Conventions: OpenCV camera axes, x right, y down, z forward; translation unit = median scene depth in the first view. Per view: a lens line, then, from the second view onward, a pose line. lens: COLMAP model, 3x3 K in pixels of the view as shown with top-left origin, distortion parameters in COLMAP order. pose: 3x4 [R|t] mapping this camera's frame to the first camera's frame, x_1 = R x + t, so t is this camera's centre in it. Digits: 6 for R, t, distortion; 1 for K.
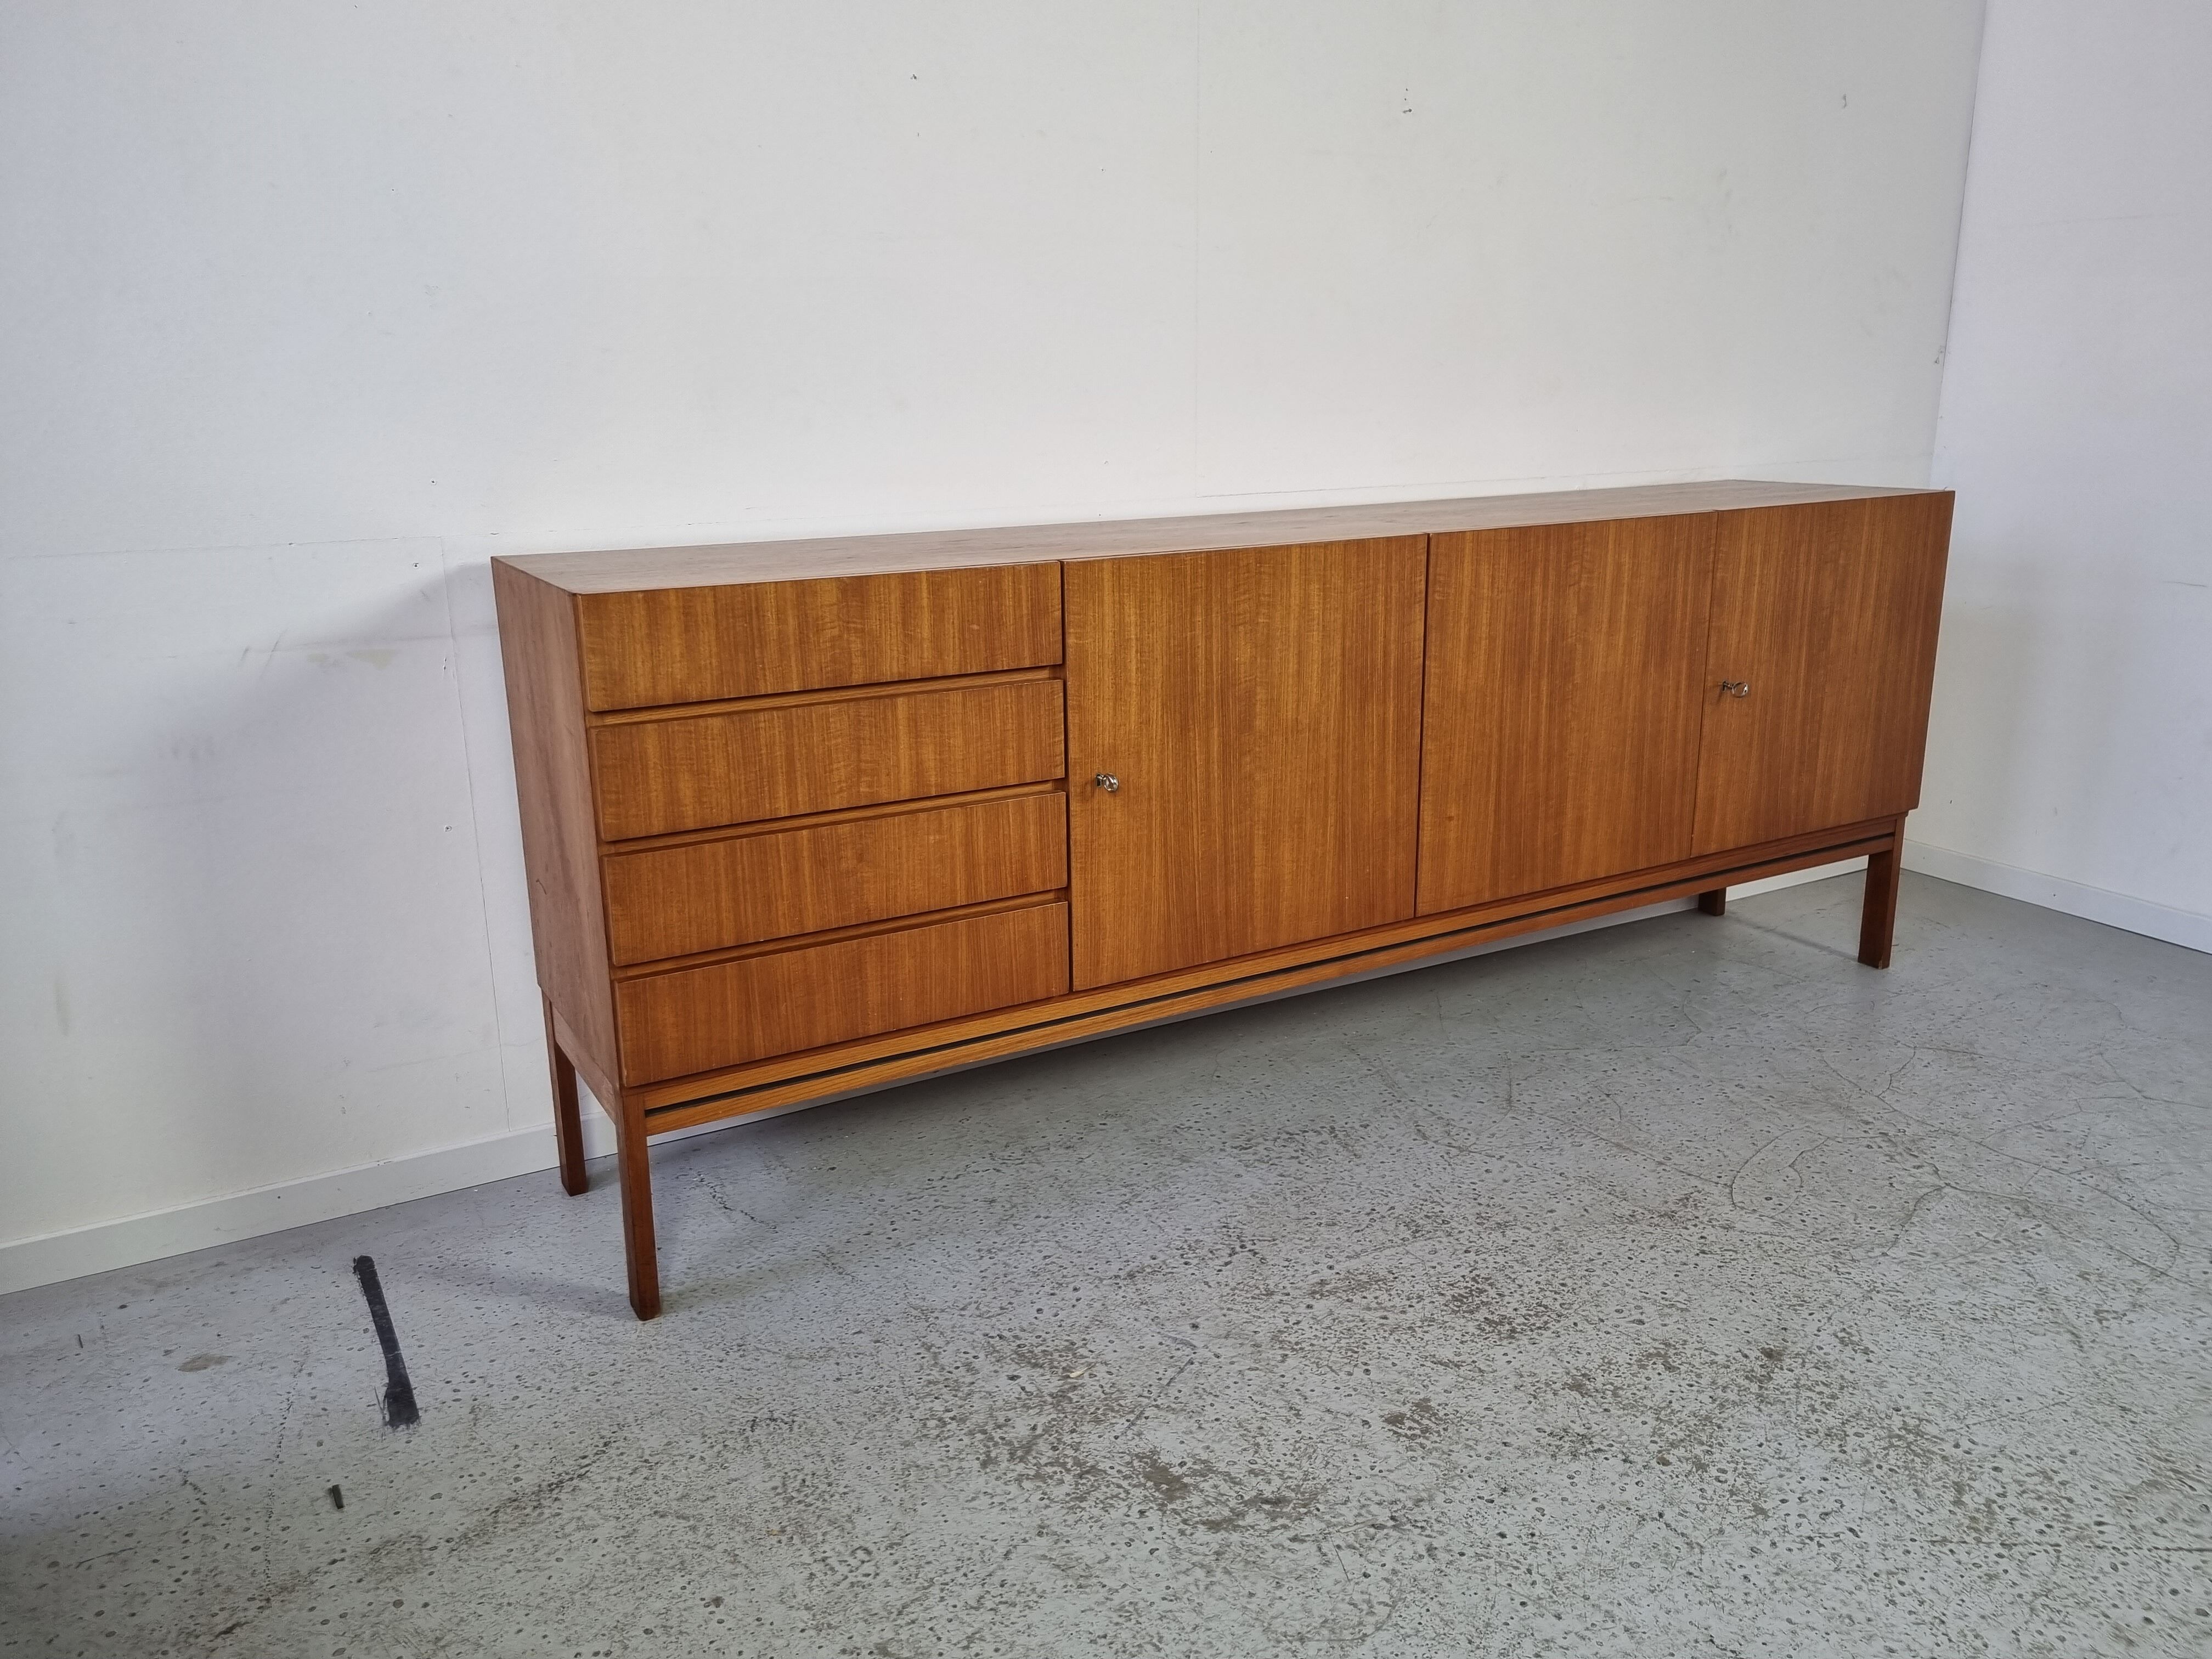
lens RADIAL K [[1657.3, 0, 1106.0], [0, 1657.3, 829.5], [0, 0, 1]] dist [0.062489, -0.047105]
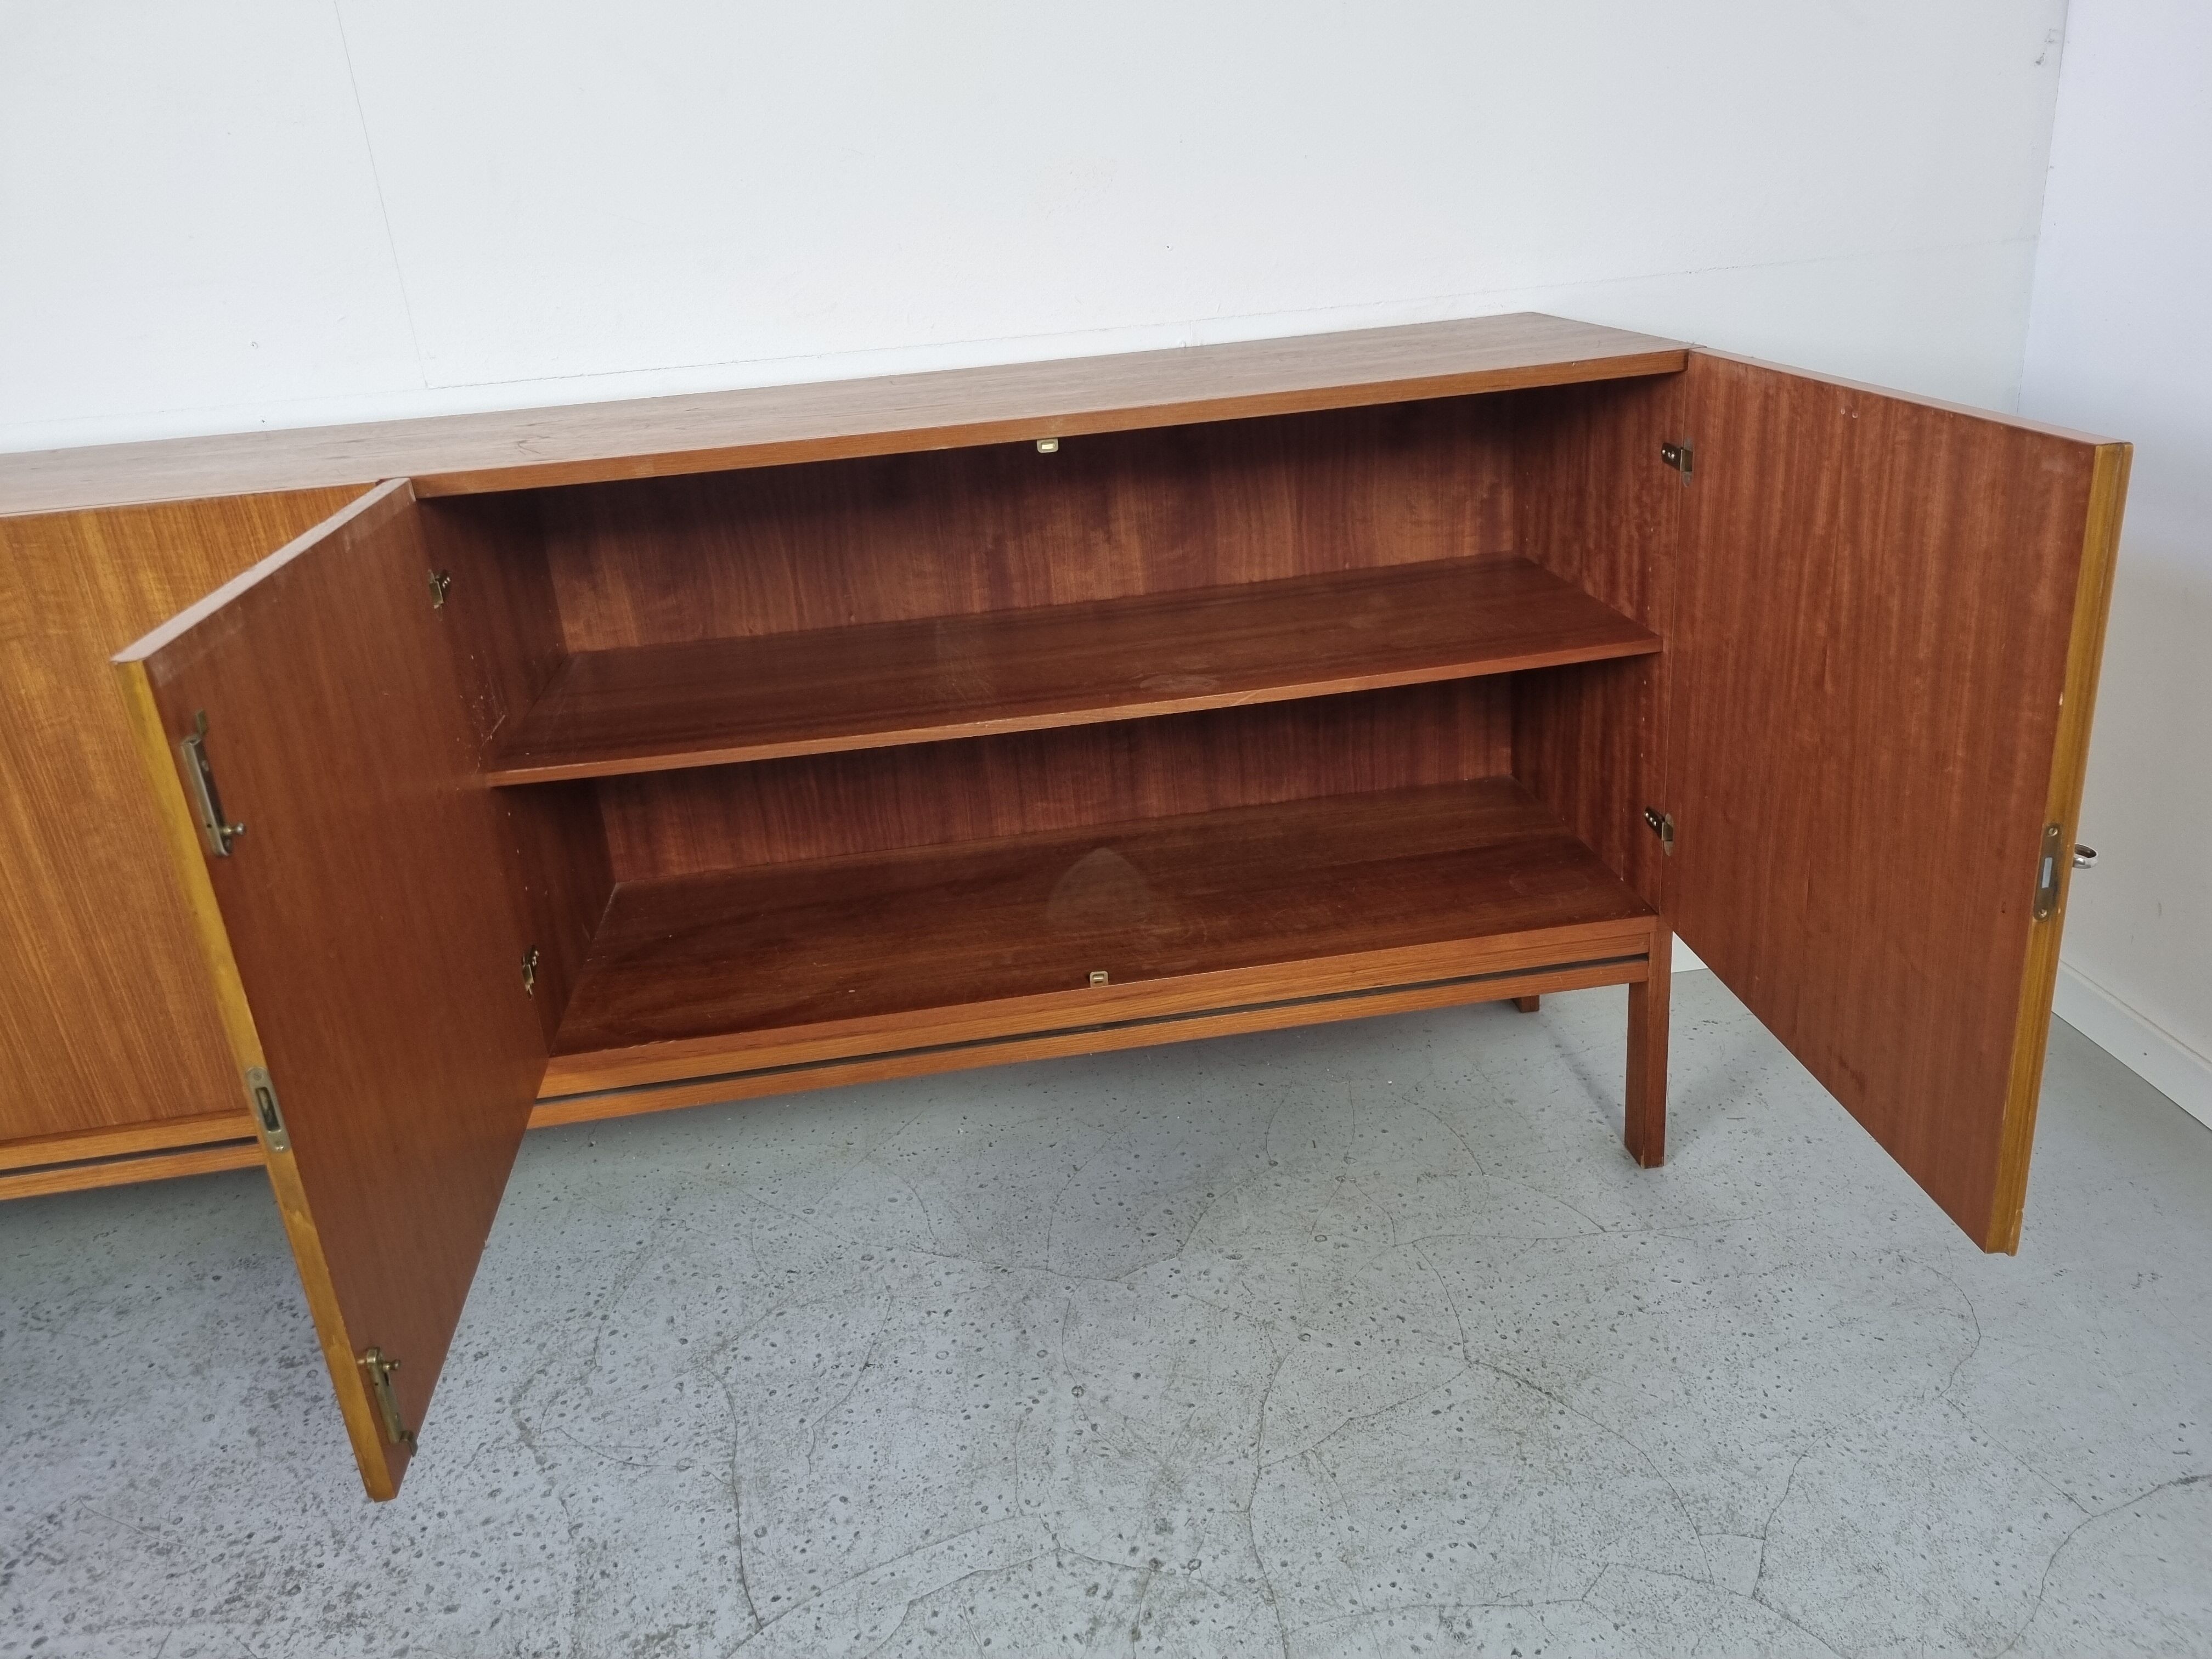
lens RADIAL K [[1657.3, 0, 1106.0], [0, 1657.3, 829.5], [0, 0, 1]] dist [0.062489, -0.047105]
pose [[0.917725, 0.088307, -0.387277, 0.721567], [-0.036694, 0.989653, 0.138708, -0.156608], [0.395518, -0.113086, 0.911470, 0.570525]]
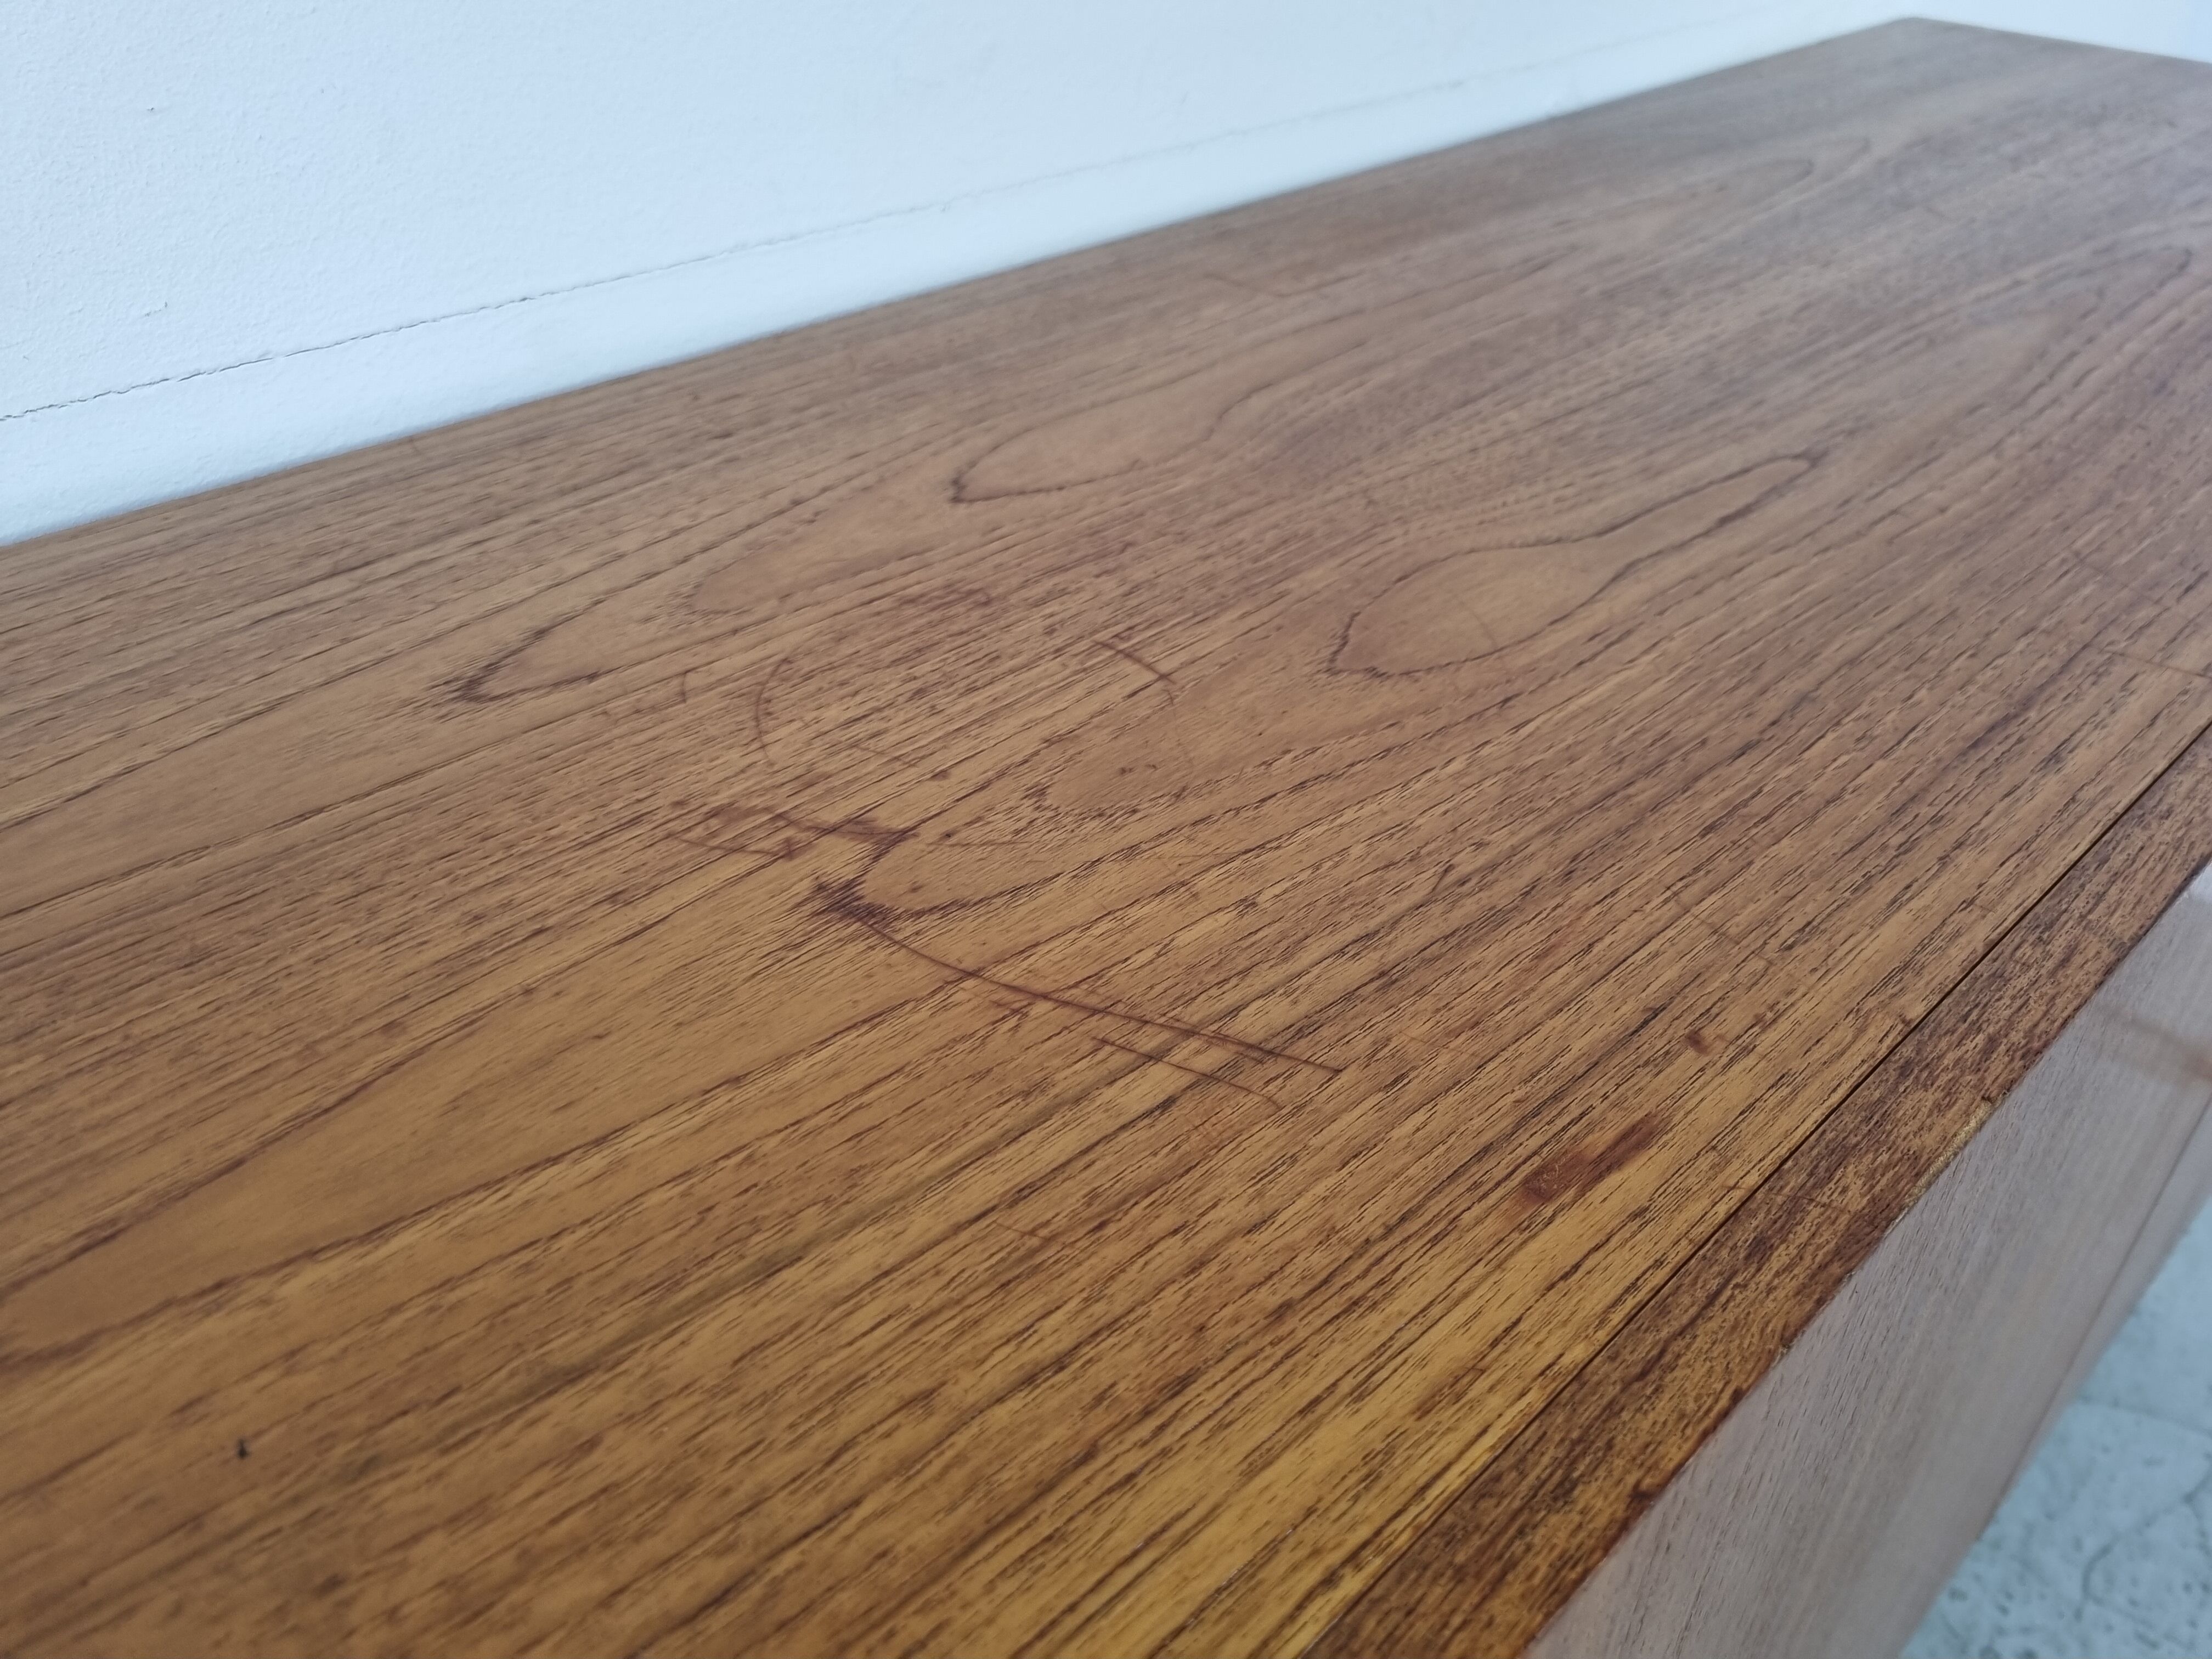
lens RADIAL K [[1667.5, 0, 1088.5], [0, 1667.5, 835.7], [0, 0, 1]] dist [0.059158, -0.053631]
pose [[0.972295, -0.116761, 0.202509, 0.186927], [0.039569, 0.936023, 0.349707, -0.270979], [-0.230385, -0.332006, 0.914710, 1.004813]]
